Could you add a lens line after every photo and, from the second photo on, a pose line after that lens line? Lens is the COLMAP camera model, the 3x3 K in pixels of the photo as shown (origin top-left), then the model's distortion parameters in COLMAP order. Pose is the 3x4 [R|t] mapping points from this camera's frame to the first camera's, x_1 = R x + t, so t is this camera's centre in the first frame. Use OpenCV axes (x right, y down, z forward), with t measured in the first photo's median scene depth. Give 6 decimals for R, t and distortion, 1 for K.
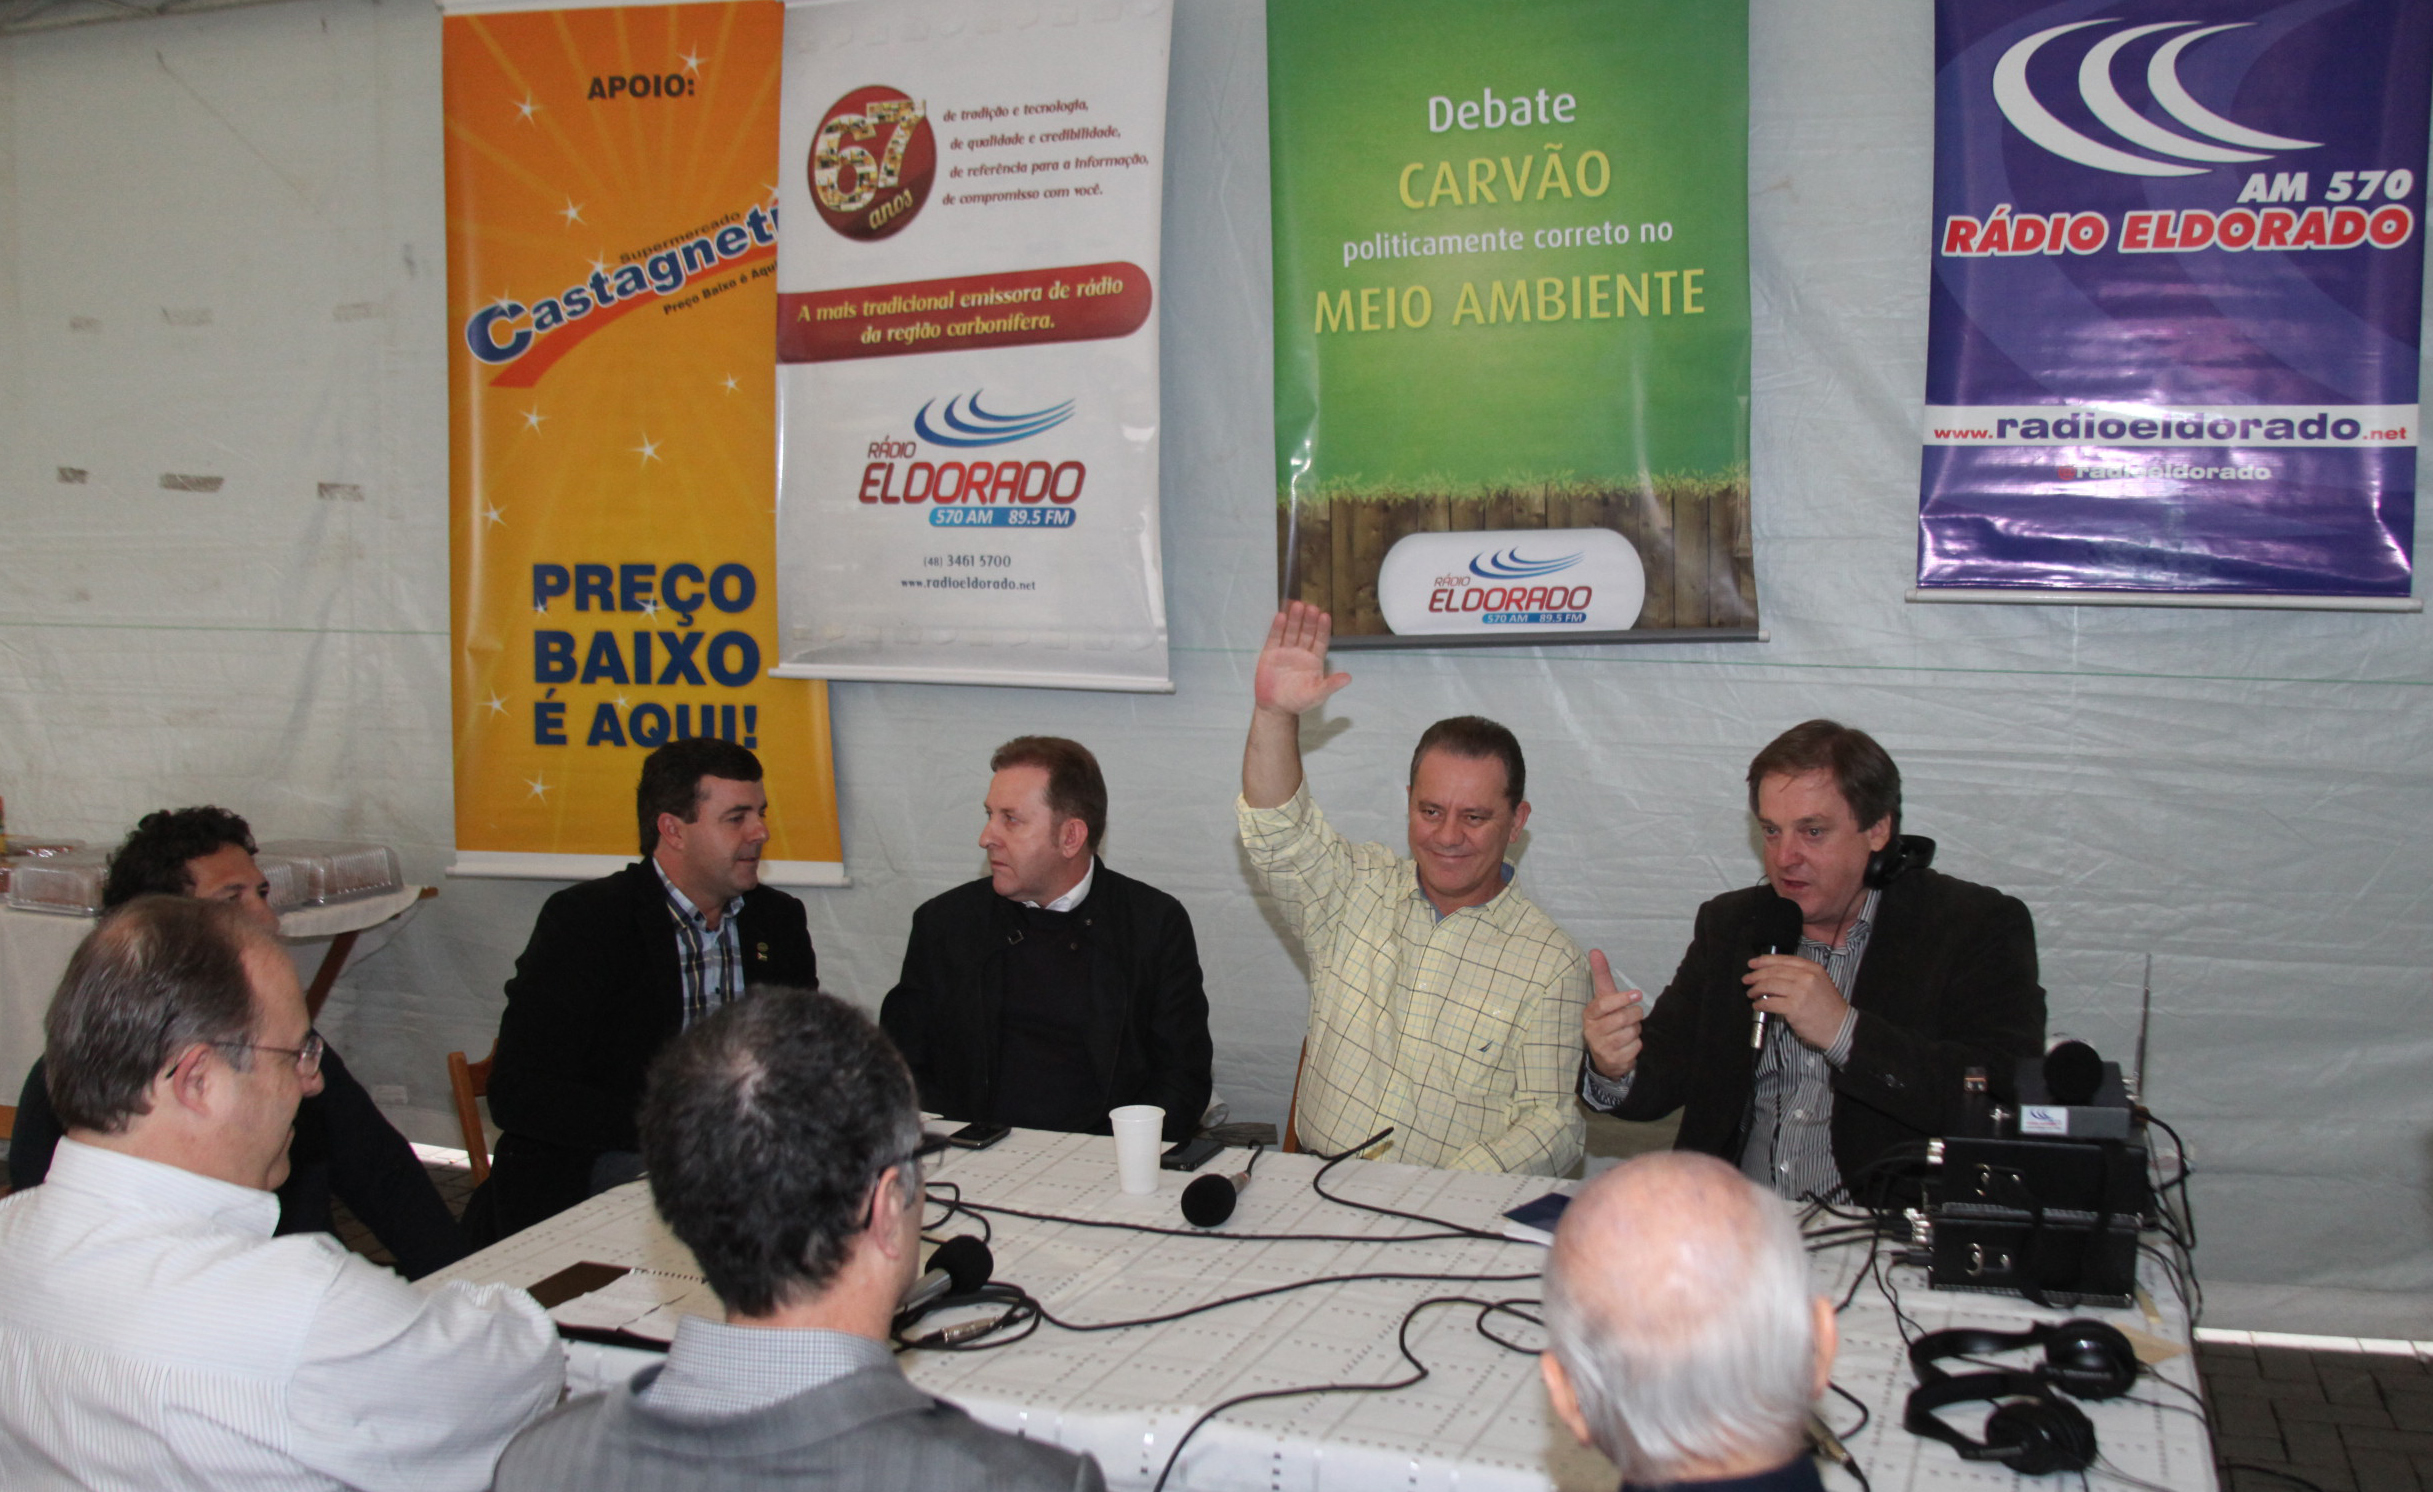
lens RADIAL K [[2268.6, 0, 1224.1], [0, 2268.6, 899.2], [0, 0, 1]] dist [-0.064242, 0.000000]
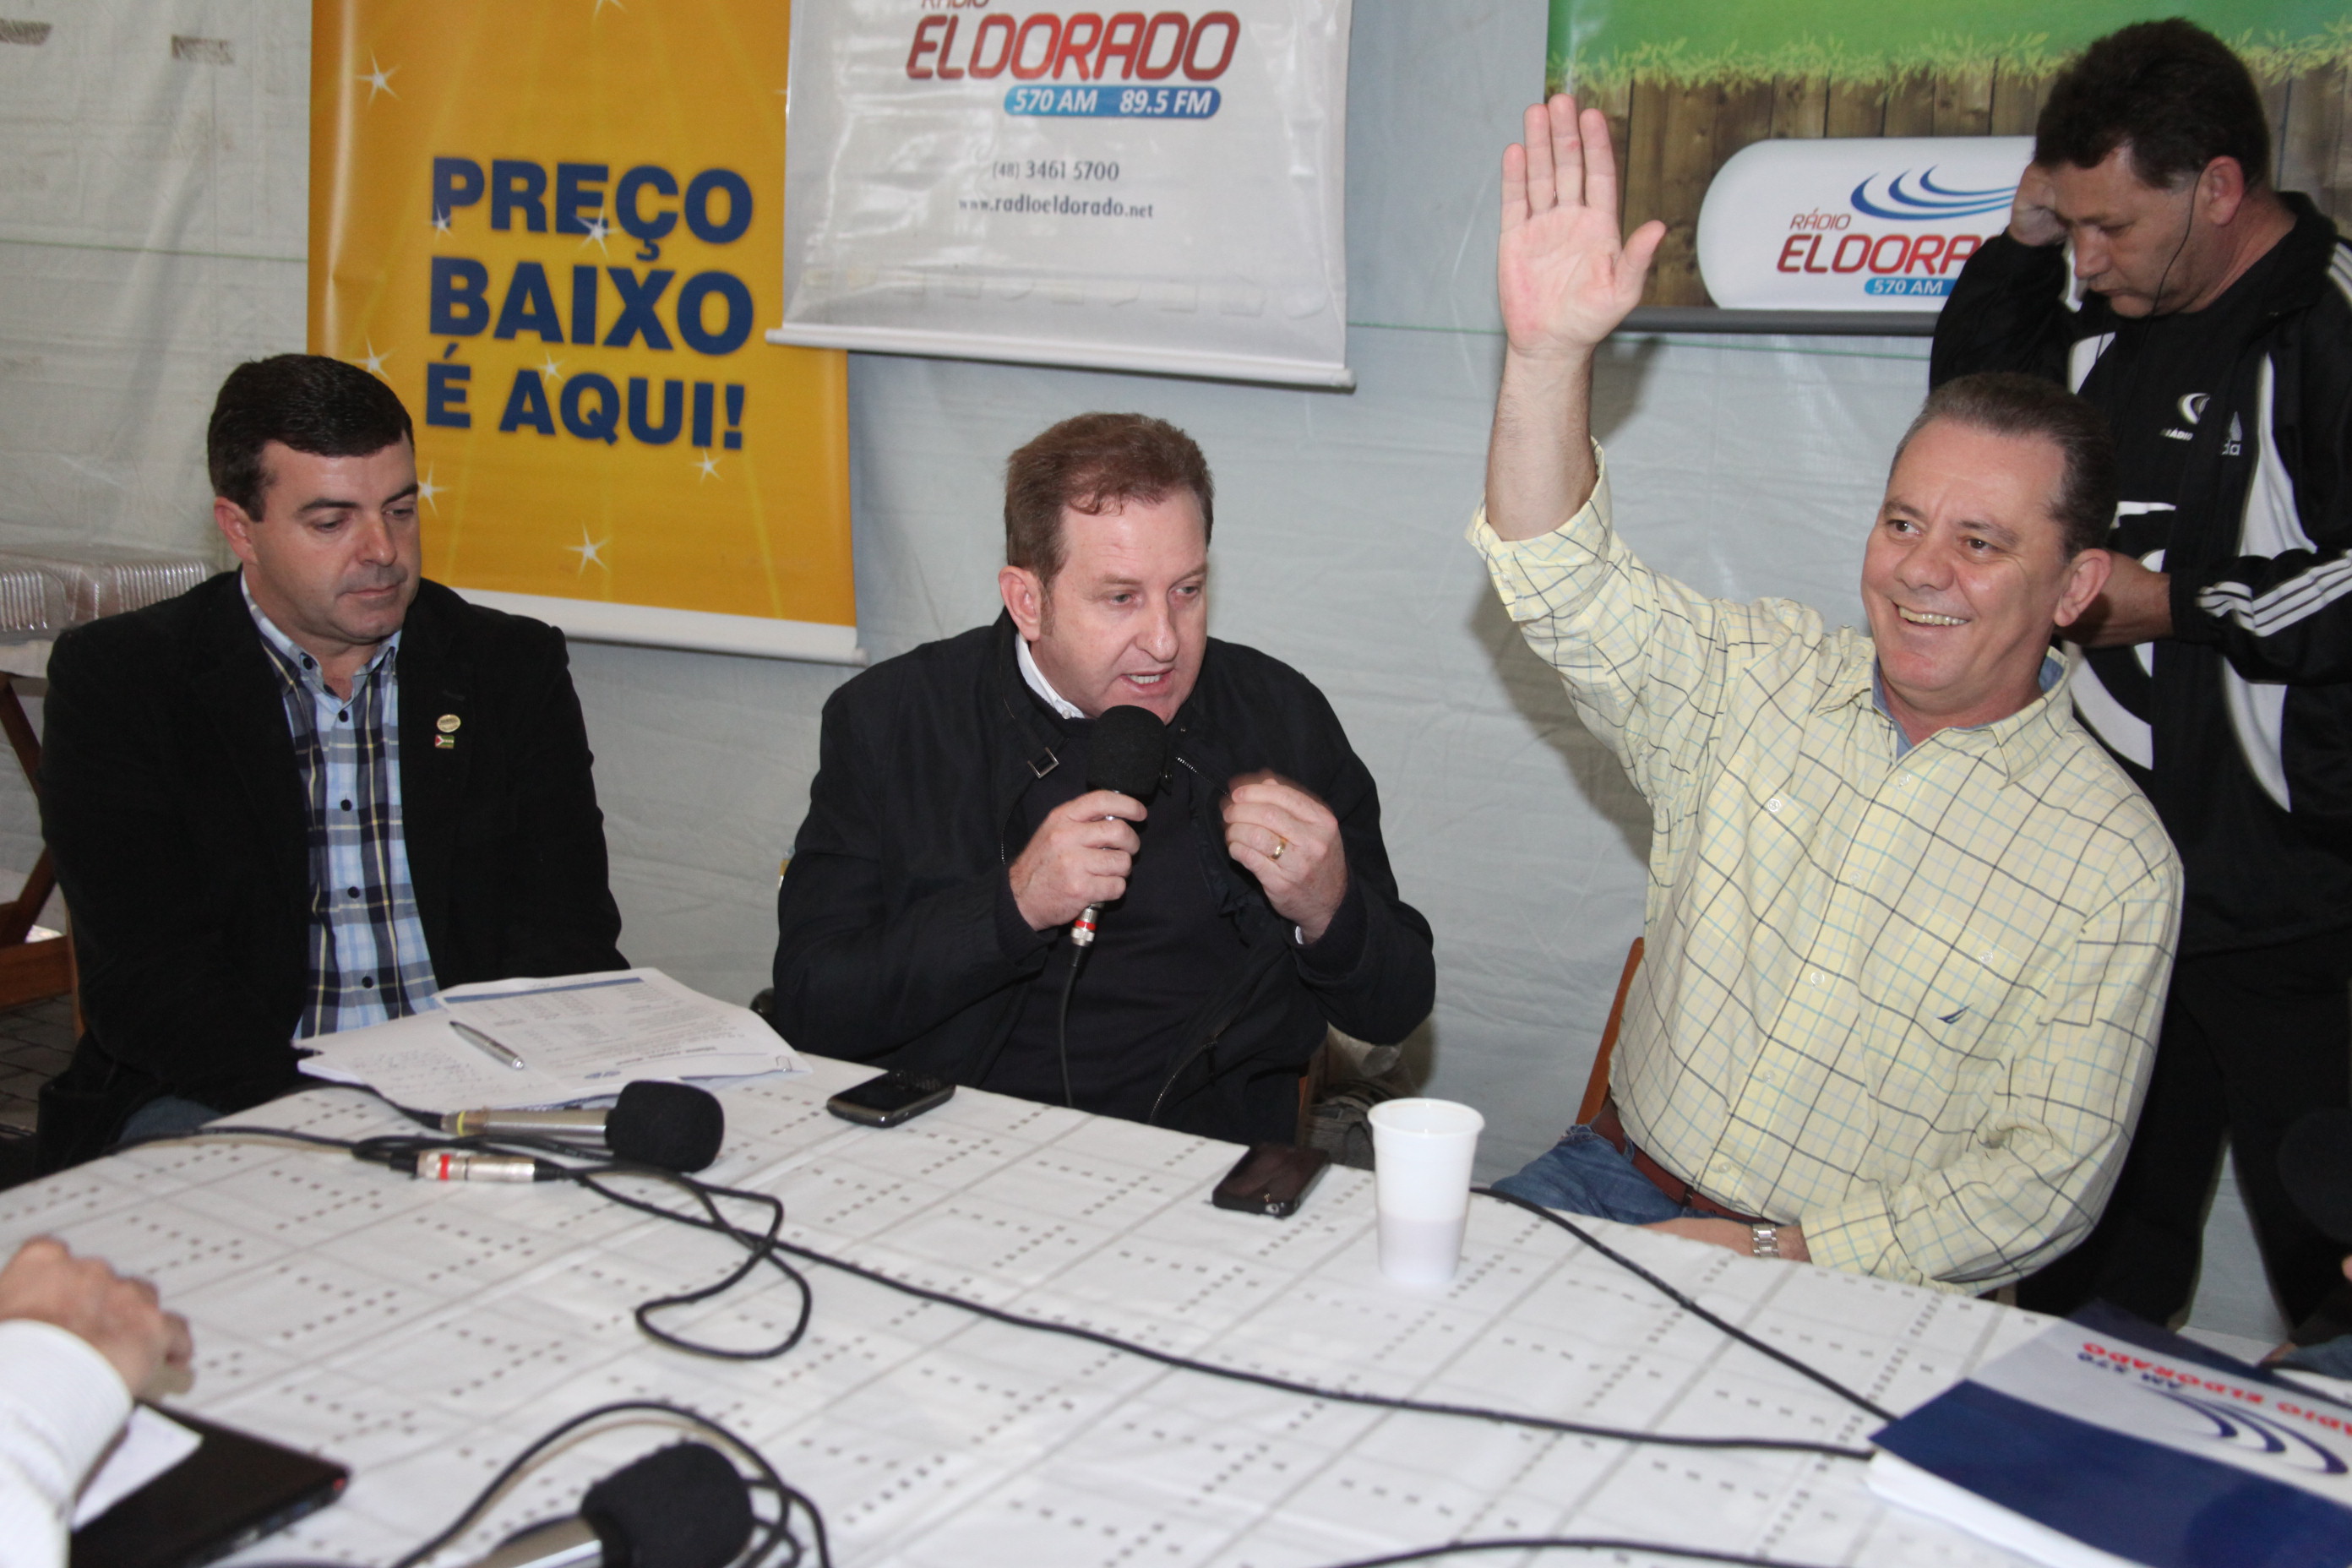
lens RADIAL K [[2600.6, 0, 1154.0], [0, 2600.6, 798.4], [0, 0, 1]] dist [0.050447, 0.000000]
pose [[0.988557, 0.074081, -0.131406, 0.027852], [-0.070994, 0.997083, 0.028030, 0.007097], [0.133099, -0.018380, 0.990932, 0.278339]]
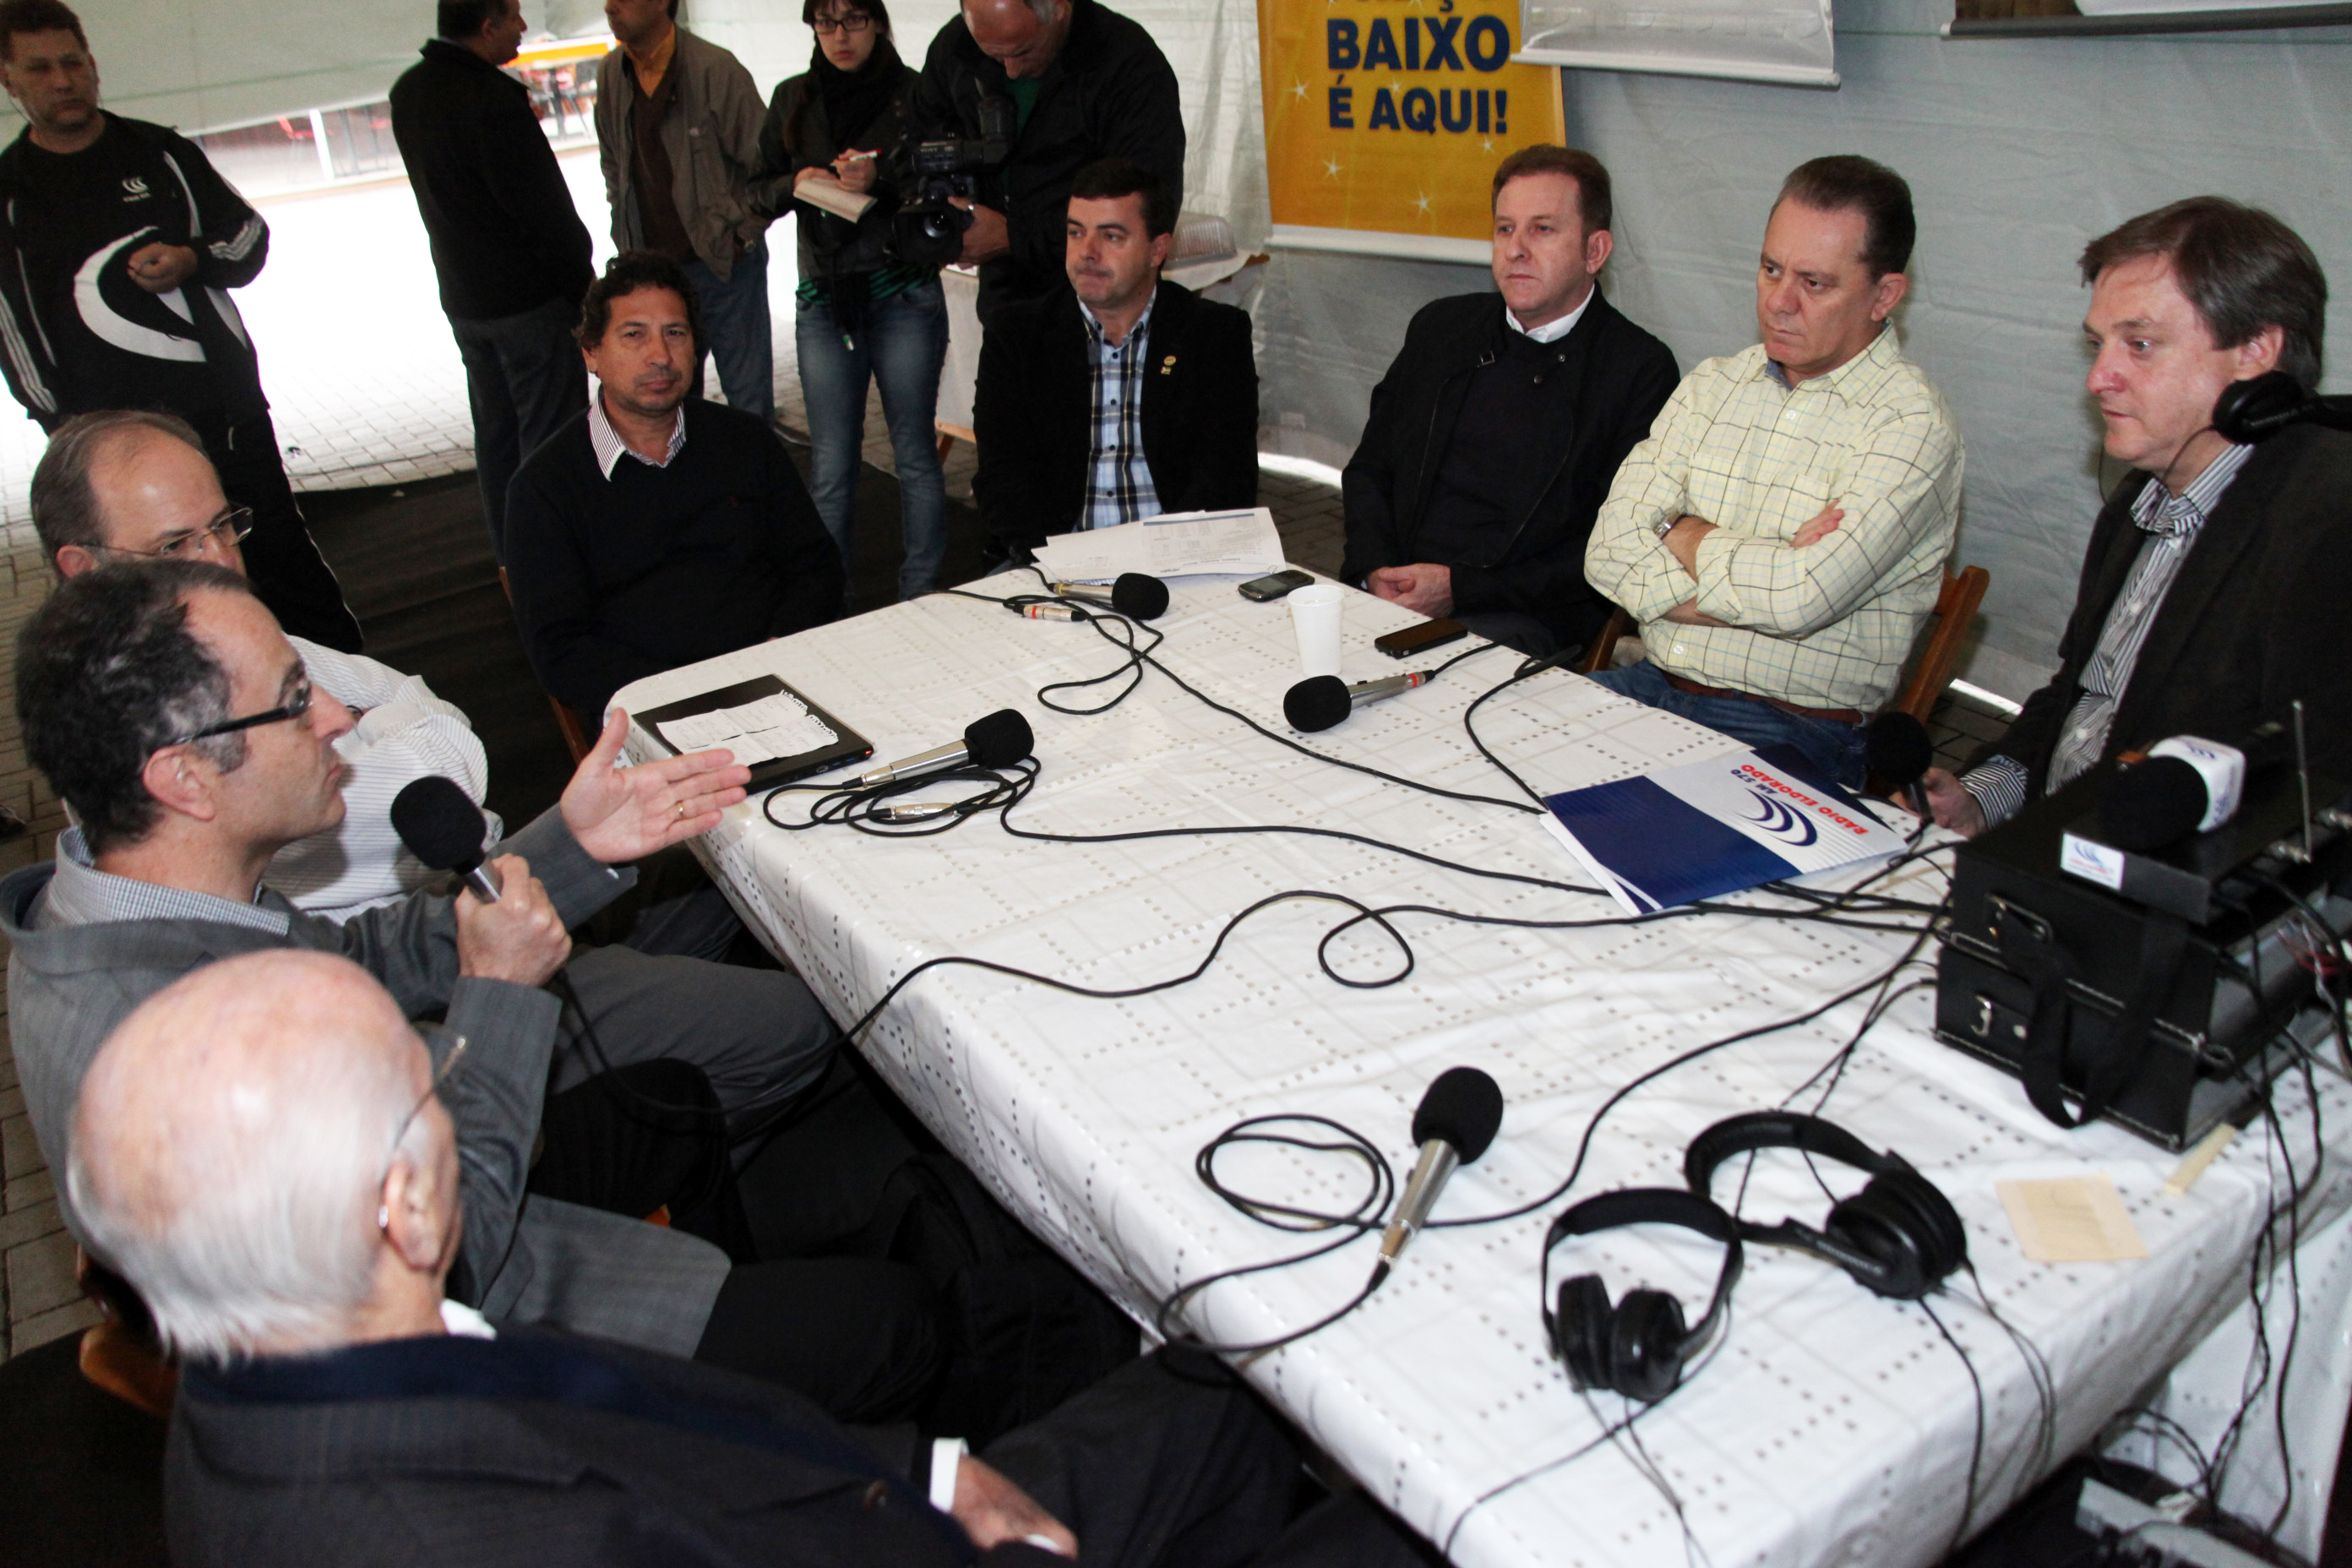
lens RADIAL K [[1895.3, 0, 1228.9], [0, 1895.3, 721.3], [0, 0, 1]] dist [-0.066928, 0.027072]
pose [[0.801490, 0.182950, -0.569336, 0.262247], [-0.022492, 0.960602, 0.277017, -0.049994], [0.597585, -0.209221, 0.774028, 0.229883]]
